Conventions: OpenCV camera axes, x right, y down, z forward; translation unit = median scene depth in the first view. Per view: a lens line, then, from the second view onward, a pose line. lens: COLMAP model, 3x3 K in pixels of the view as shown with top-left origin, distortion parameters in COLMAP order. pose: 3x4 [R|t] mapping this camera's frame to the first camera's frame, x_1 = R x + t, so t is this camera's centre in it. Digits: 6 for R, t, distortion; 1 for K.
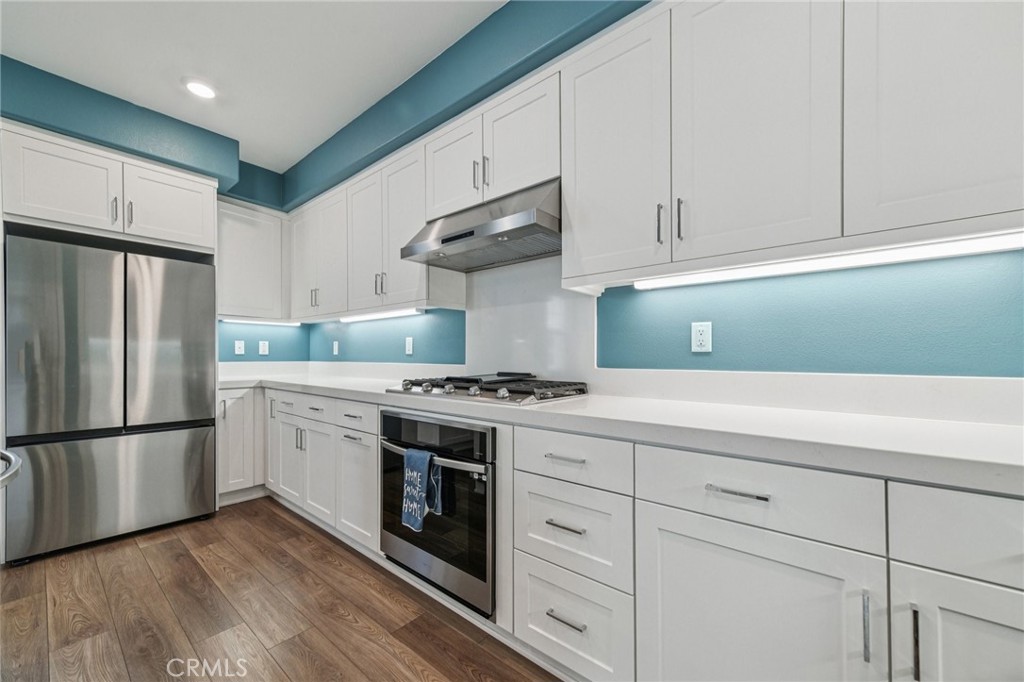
lens RADIAL K [[393.5, 0, 503.4], [0, 393.5, 350.3], [0, 0, 1]] dist [-0.001257, 0.000380]
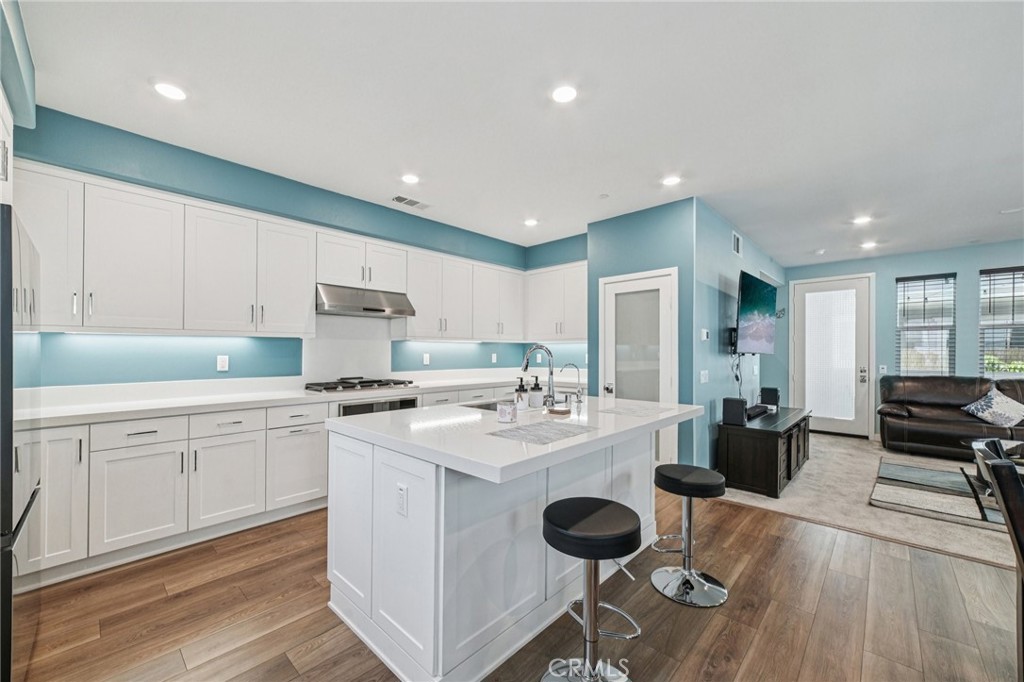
lens RADIAL K [[393.5, 0, 500.1], [0, 393.5, 353.5], [0, 0, 1]] dist [-0.001257, 0.000380]
pose [[0.072905, 0.000828, 0.997339, -1.768695], [-0.010602, 0.999944, -0.000056, -0.062909], [-0.997283, -0.010570, 0.072909, 0.186878]]
